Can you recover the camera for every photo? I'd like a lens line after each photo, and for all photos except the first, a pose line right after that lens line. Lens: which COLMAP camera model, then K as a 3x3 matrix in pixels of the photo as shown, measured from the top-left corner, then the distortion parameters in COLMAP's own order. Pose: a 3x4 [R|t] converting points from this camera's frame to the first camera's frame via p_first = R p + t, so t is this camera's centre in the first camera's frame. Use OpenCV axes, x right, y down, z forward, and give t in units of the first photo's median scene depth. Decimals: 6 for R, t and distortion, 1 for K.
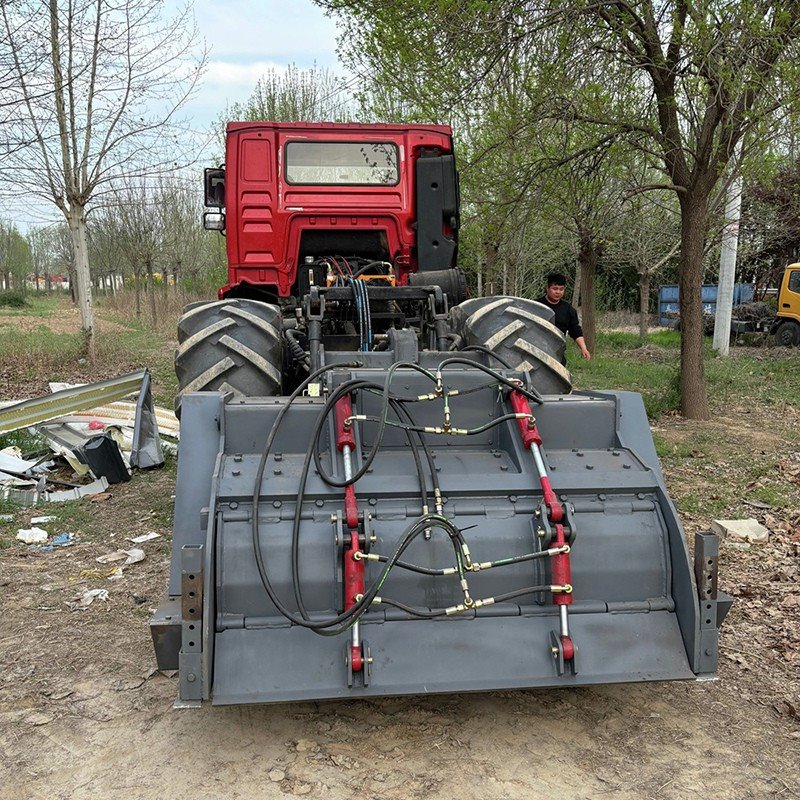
lens RADIAL K [[806.3, 0, 414.3], [0, 806.3, 460.0], [0, 0, 1]] dist [0.051378, -0.171610]
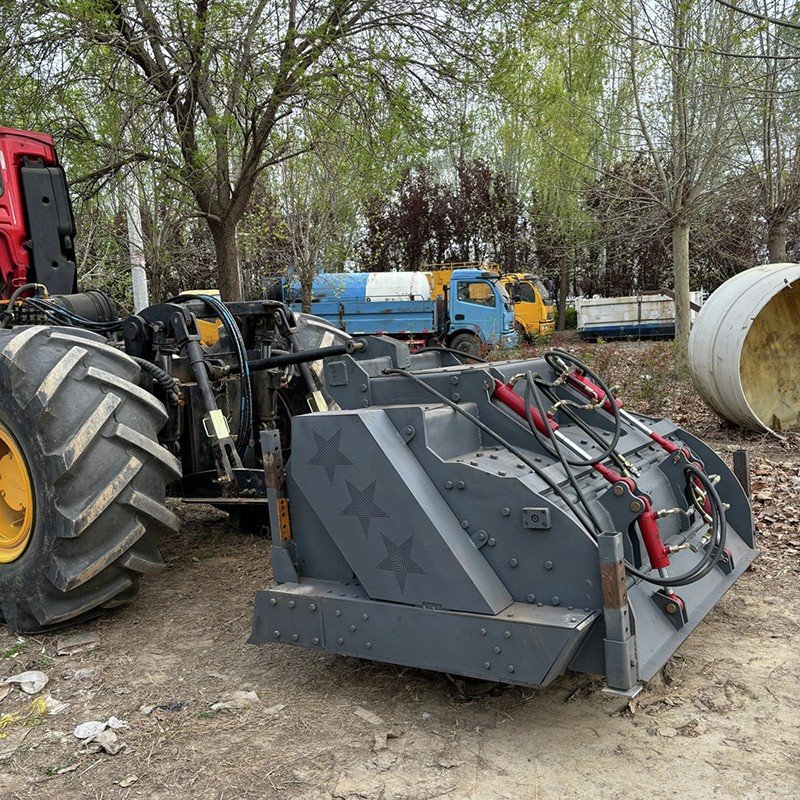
lens RADIAL K [[810.8, 0, 392.9], [0, 810.8, 424.9], [0, 0, 1]] dist [0.017768, -0.006544]
pose [[0.688734, -0.137582, 0.711840, -0.388539], [0.196609, 0.980482, -0.000723, -0.025784], [-0.697847, 0.140452, 0.702341, 0.155443]]
